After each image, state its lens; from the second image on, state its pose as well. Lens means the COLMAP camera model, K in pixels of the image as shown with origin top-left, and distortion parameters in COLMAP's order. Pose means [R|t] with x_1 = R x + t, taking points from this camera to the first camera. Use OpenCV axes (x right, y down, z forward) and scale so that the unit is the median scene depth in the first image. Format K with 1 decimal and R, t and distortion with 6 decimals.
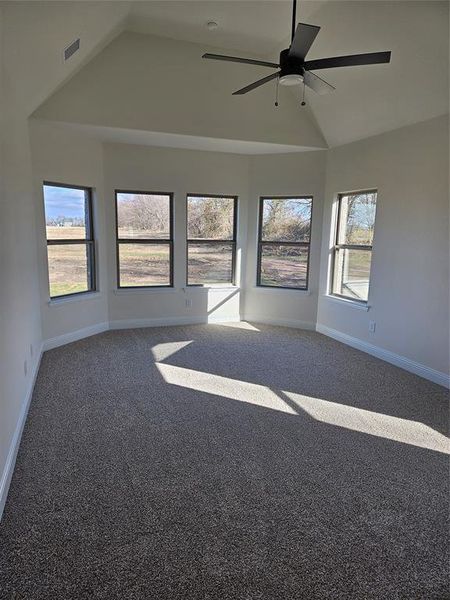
lens RADIAL K [[422.5, 0, 219.3], [0, 422.5, 297.1], [0, 0, 1]] dist [0.072764, -0.029322]
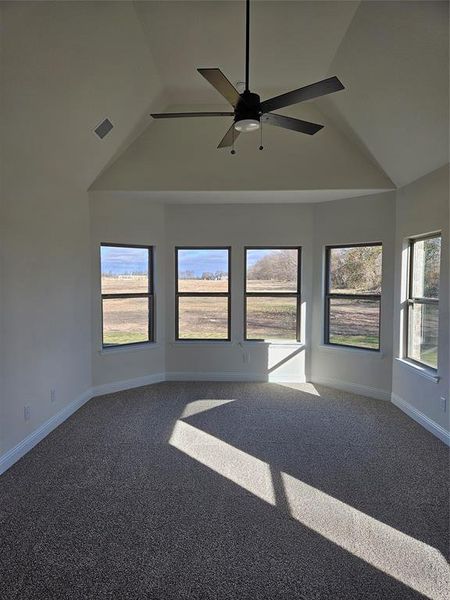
lens RADIAL K [[422.5, 0, 219.9], [0, 422.5, 296.0], [0, 0, 1]] dist [0.072764, -0.029322]
pose [[0.925277, -0.000231, -0.379293, 0.250894], [-0.046280, 0.992459, -0.113502, -0.015911], [0.376459, 0.122574, 0.918289, 0.092363]]
